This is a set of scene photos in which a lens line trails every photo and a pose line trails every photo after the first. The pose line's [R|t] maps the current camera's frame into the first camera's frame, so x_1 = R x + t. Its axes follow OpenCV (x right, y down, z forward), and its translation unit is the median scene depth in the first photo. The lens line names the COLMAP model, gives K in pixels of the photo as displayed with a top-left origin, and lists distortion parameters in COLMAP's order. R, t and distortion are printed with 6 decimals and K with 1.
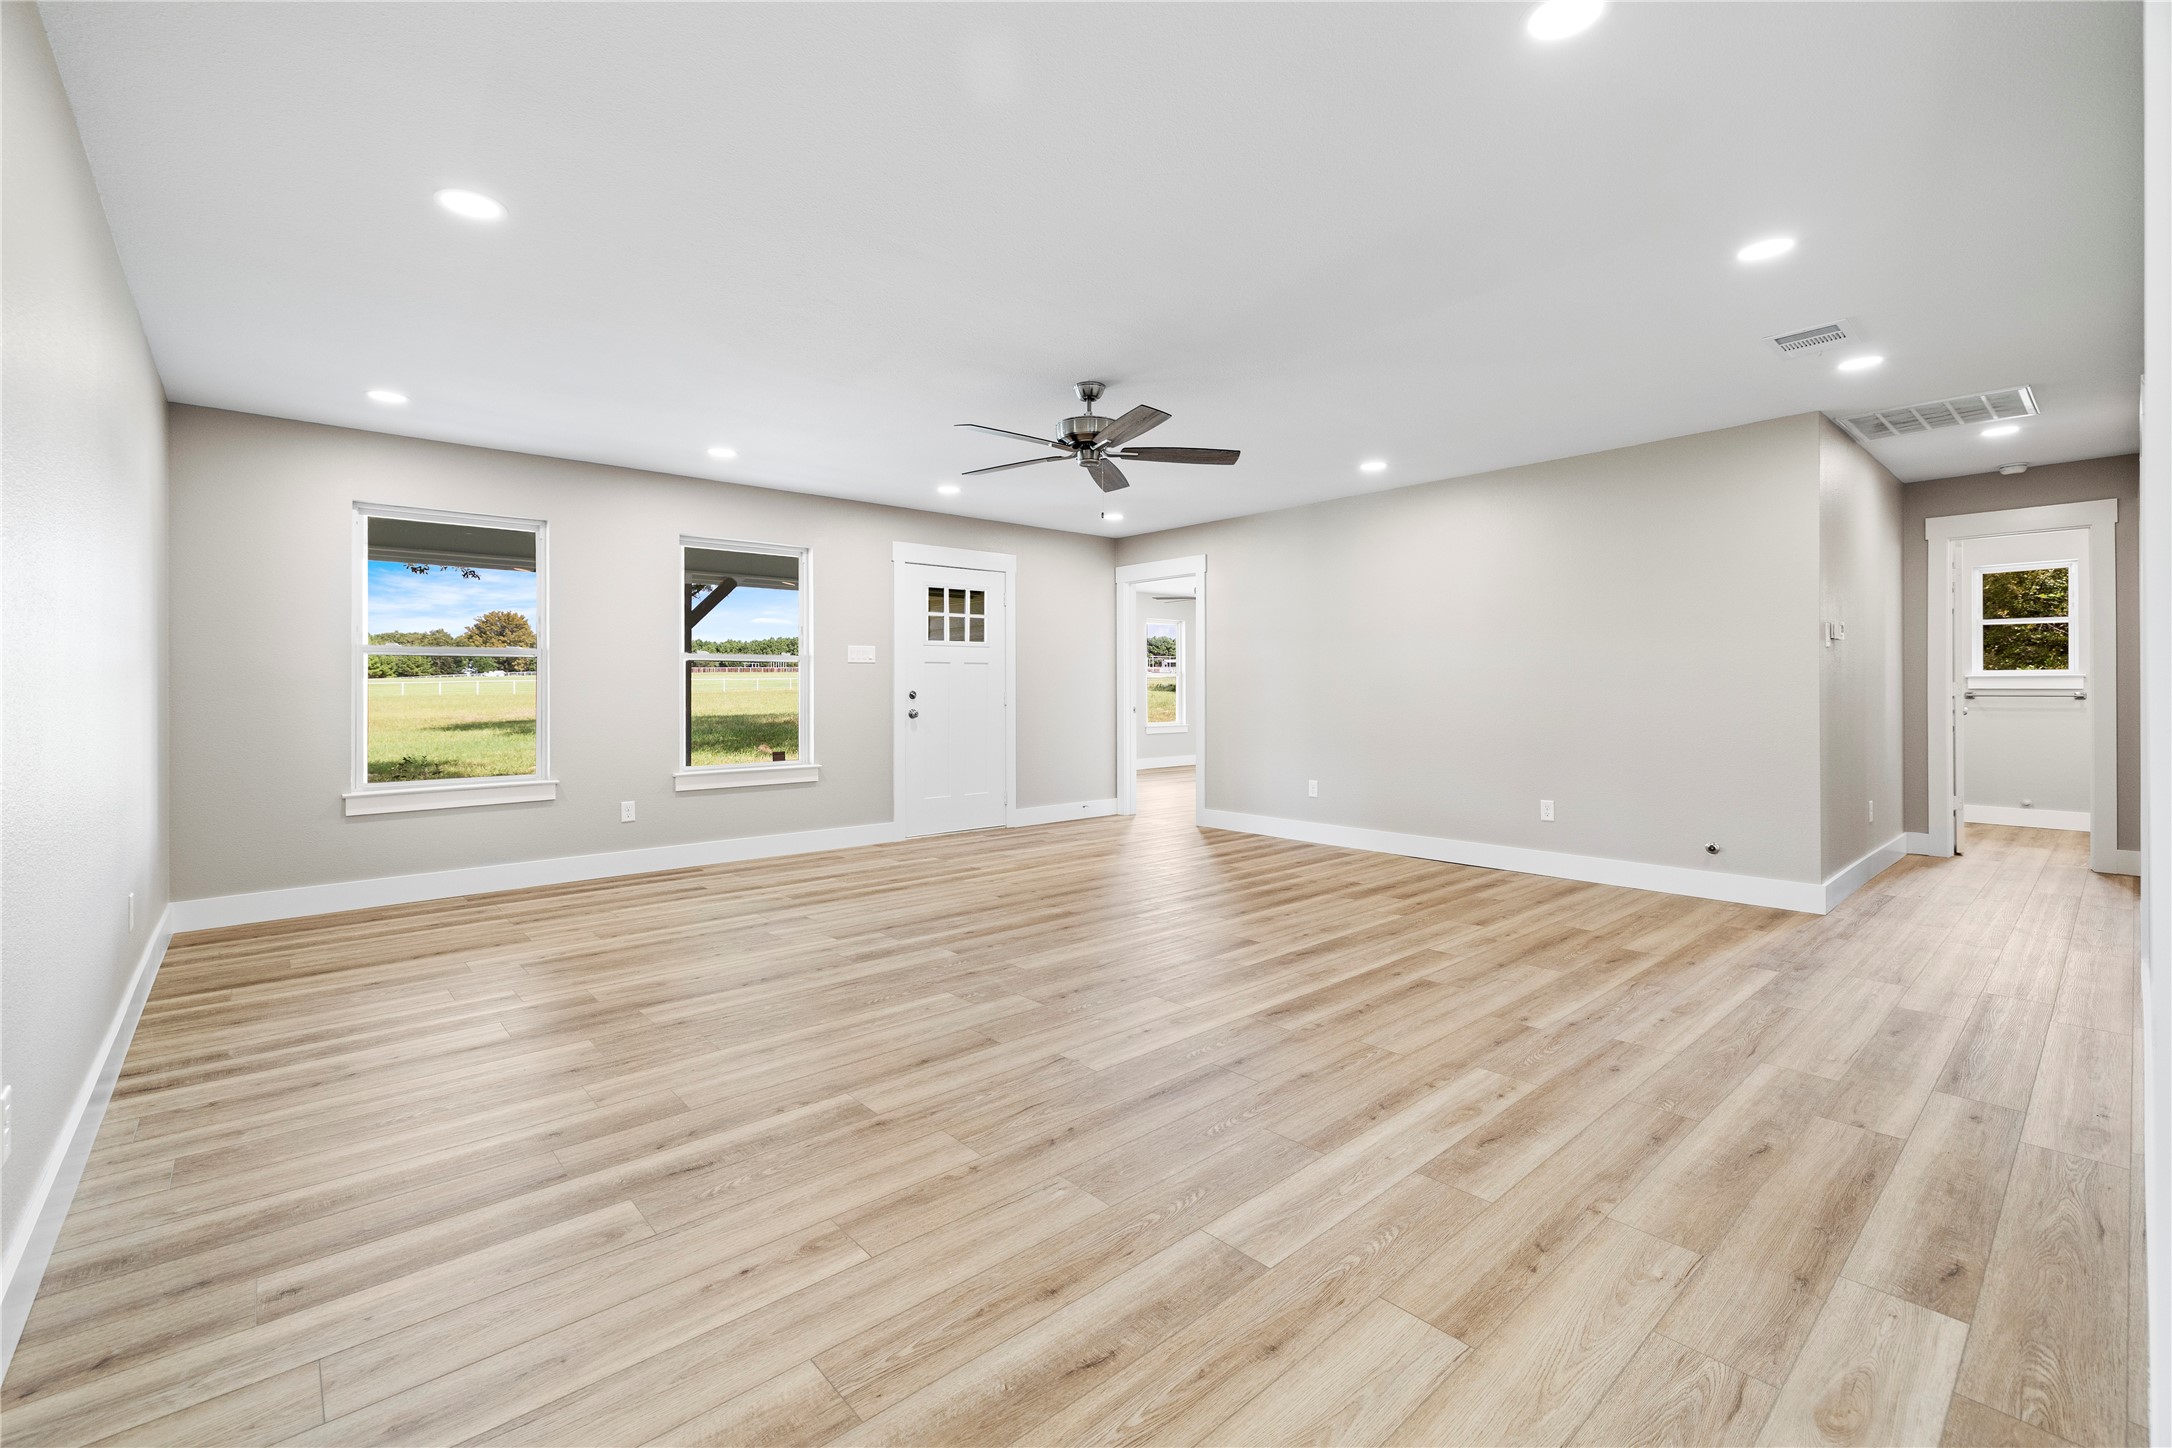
lens RADIAL K [[917.3, 0, 1084.7], [0, 917.3, 691.0], [0, 0, 1]] dist [0.001386, 0.000481]
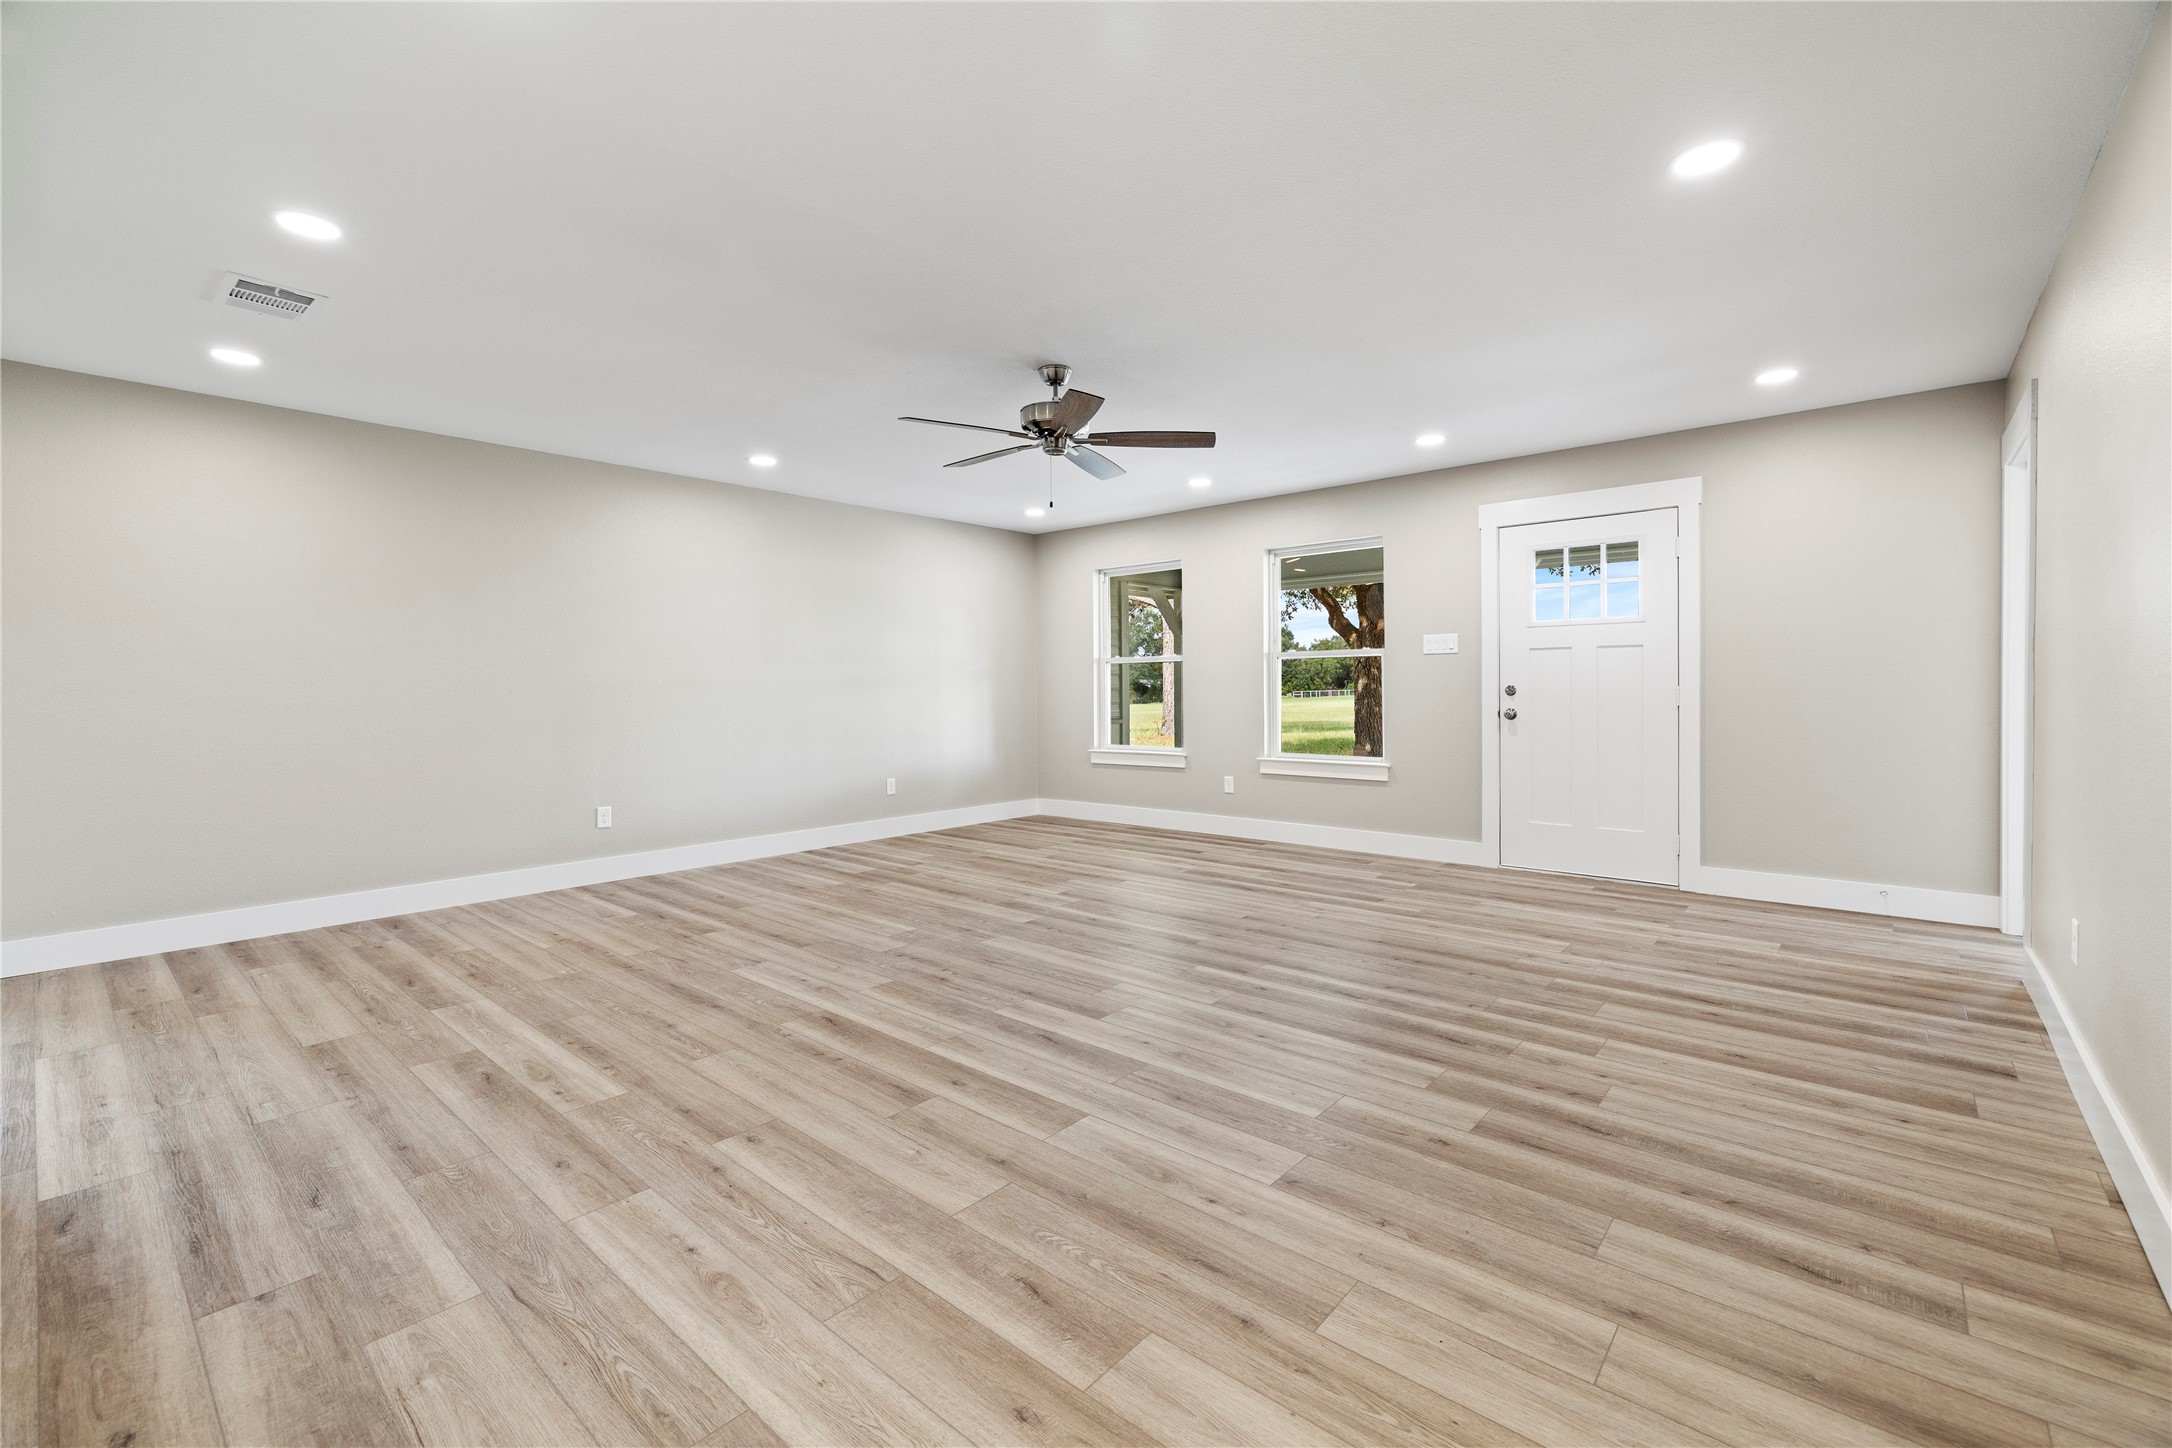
lens RADIAL K [[917.3, 0, 1084.7], [0, 917.3, 691.0], [0, 0, 1]] dist [0.001386, 0.000481]
pose [[0.135326, 0.007040, -0.990776, 1.392784], [0.005675, 0.999953, 0.007881, -0.007697], [0.990785, -0.006689, 0.135280, 1.308135]]
